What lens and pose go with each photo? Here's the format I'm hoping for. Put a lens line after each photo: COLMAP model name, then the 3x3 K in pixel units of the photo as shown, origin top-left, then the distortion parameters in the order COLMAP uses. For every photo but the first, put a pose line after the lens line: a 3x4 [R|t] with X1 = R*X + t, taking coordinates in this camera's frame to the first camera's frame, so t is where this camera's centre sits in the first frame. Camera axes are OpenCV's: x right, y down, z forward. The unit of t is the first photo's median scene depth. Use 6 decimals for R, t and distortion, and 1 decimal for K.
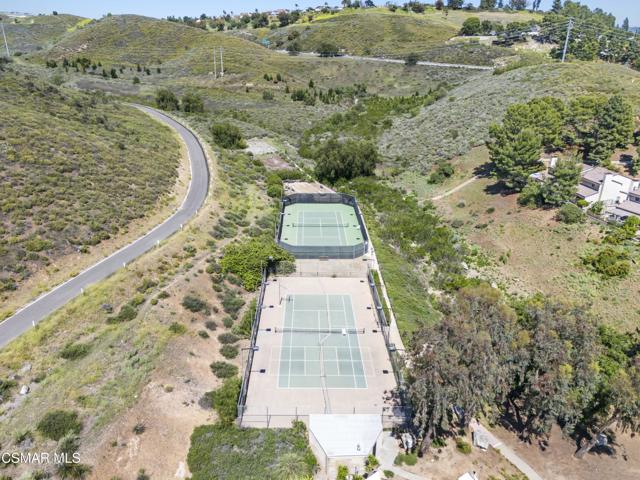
lens RADIAL K [[472.0, 0, 320.0], [0, 472.0, 240.0], [0, 0, 1]] dist [0.069507, -0.056201]
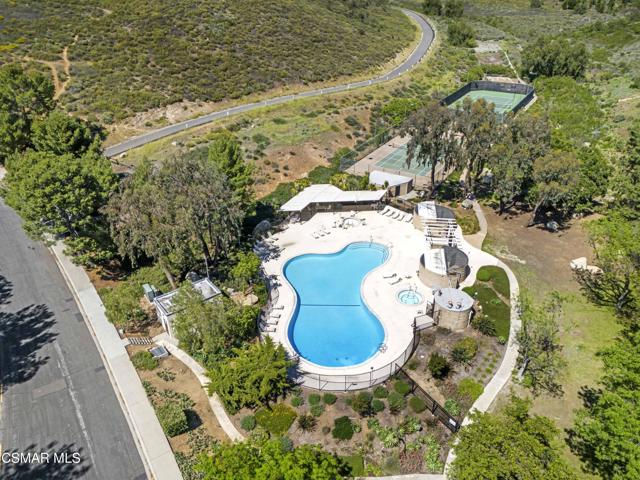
lens RADIAL K [[472.0, 0, 320.0], [0, 472.0, 240.0], [0, 0, 1]] dist [0.069507, -0.056201]
pose [[0.830945, 0.262496, -0.490537, 0.147230], [-0.189046, 0.962454, 0.194793, 0.062820], [0.523251, -0.069128, 0.849370, -0.121972]]
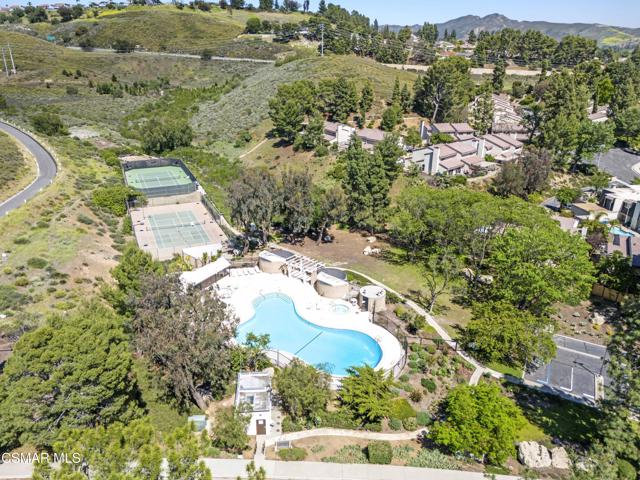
lens RADIAL K [[472.0, 0, 320.0], [0, 472.0, 240.0], [0, 0, 1]] dist [0.069507, -0.056201]
pose [[0.922541, -0.155313, 0.353265, -0.034700], [0.152207, 0.987665, 0.036742, 0.069550], [-0.354614, 0.019874, 0.934802, -0.183978]]
